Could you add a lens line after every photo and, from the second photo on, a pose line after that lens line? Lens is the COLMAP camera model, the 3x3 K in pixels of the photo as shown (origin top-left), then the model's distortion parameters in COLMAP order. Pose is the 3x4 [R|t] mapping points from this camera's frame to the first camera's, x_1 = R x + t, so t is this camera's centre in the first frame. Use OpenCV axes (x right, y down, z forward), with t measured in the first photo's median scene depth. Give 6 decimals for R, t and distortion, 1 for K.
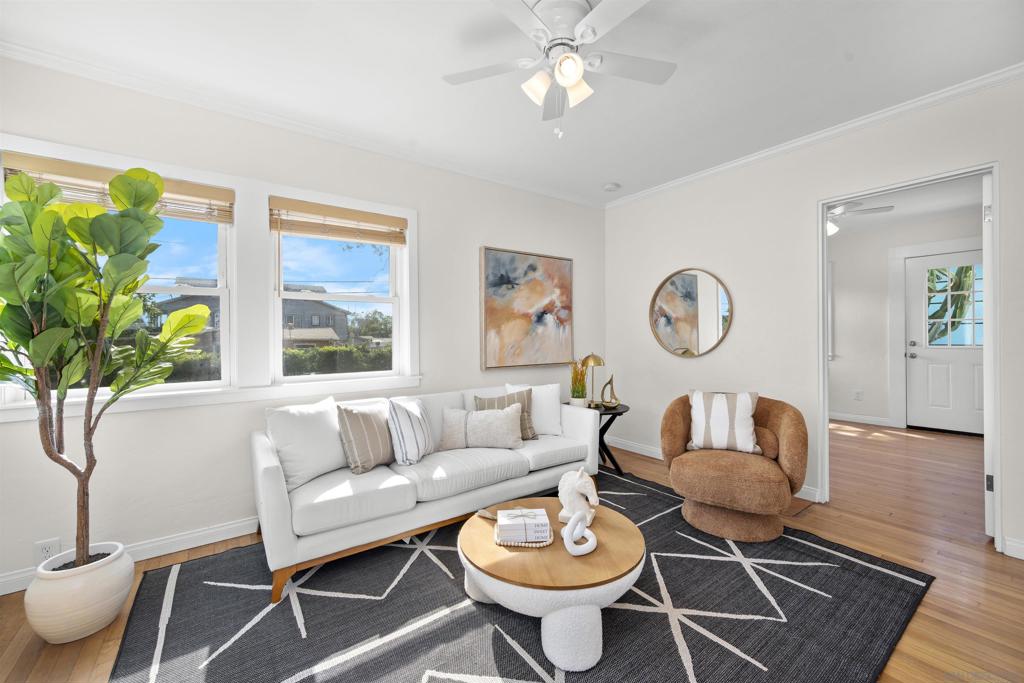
lens RADIAL K [[413.1, 0, 514.6], [0, 413.1, 335.8], [0, 0, 1]] dist [-0.001103, 0.000378]
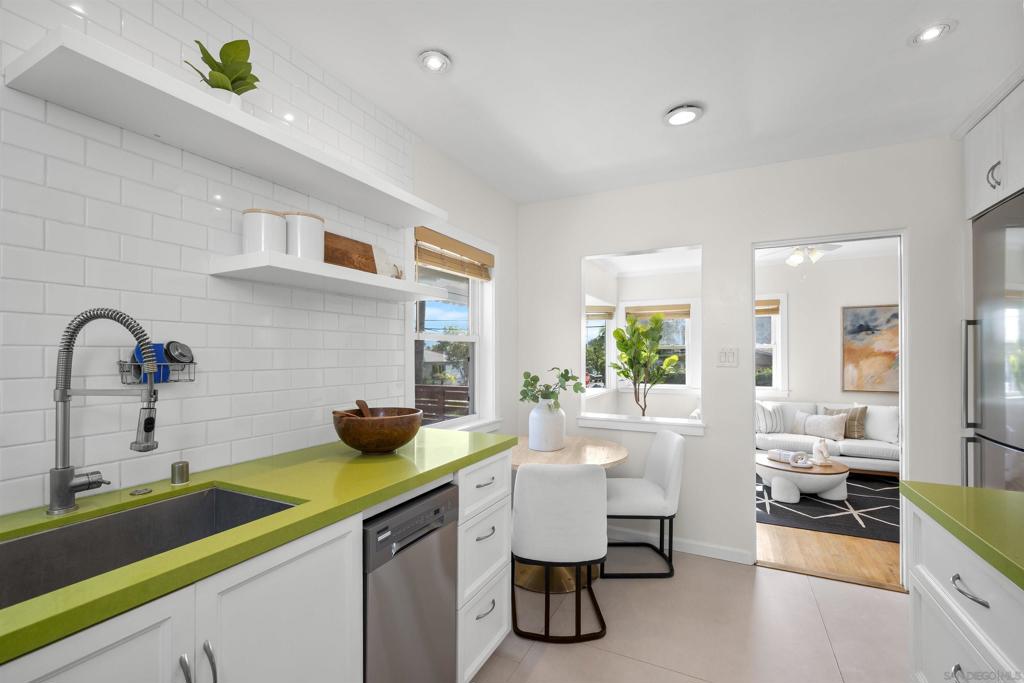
lens RADIAL K [[442.9, 0, 517.5], [0, 442.9, 357.3], [0, 0, 1]] dist [0.000845, -0.000231]
pose [[0.473096, 0.013415, -0.880909, 0.885384], [-0.000878, 0.999891, 0.014756, -0.071053], [0.881010, -0.006208, 0.473056, -0.867656]]
